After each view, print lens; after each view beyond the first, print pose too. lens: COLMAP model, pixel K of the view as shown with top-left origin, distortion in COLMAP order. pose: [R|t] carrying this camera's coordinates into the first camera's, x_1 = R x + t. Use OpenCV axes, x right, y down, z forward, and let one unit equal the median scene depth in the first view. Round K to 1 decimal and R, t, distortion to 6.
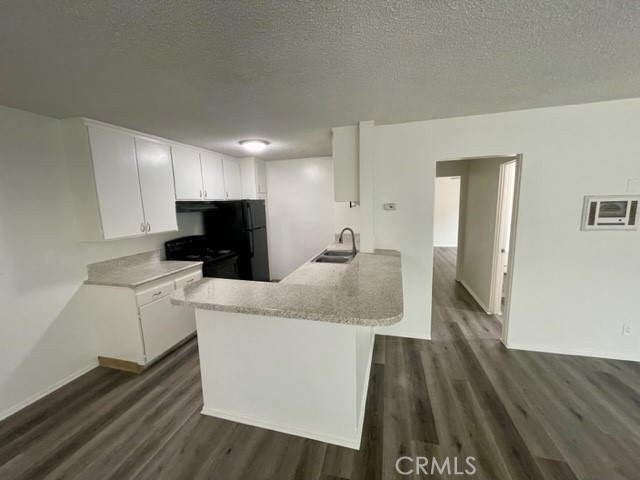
lens RADIAL K [[258.3, 0, 319.1], [0, 258.3, 241.1], [0, 0, 1]] dist [-0.004212, 0.000338]
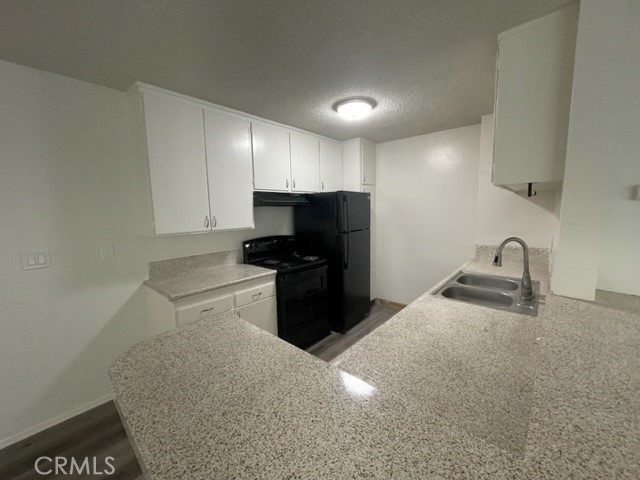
lens RADIAL K [[258.3, 0, 320.3], [0, 258.3, 240.5], [0, 0, 1]] dist [-0.004212, 0.000338]
pose [[0.901906, 0.063413, -0.427252, -0.017222], [-0.070313, 0.997525, -0.000373, -0.016684], [0.426171, 0.030378, 0.904132, 0.362729]]
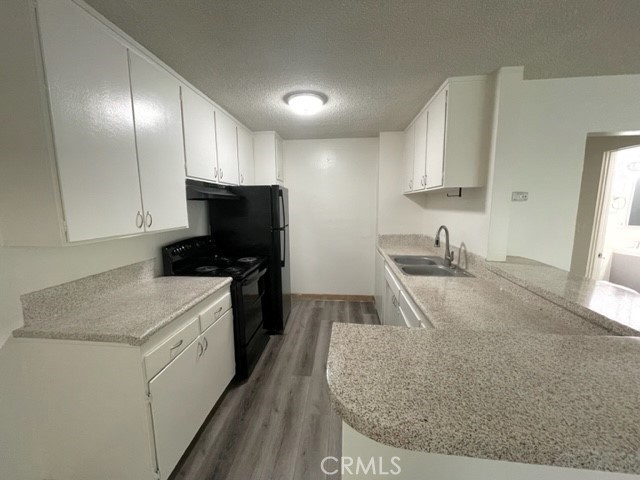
lens RADIAL K [[258.3, 0, 318.6], [0, 258.3, 240.2], [0, 0, 1]] dist [-0.004212, 0.000338]
pose [[0.984823, 0.000147, 0.173561, -0.346940], [0.002306, 0.999900, -0.013934, -0.001629], [-0.173545, 0.014123, 0.984725, 0.341838]]
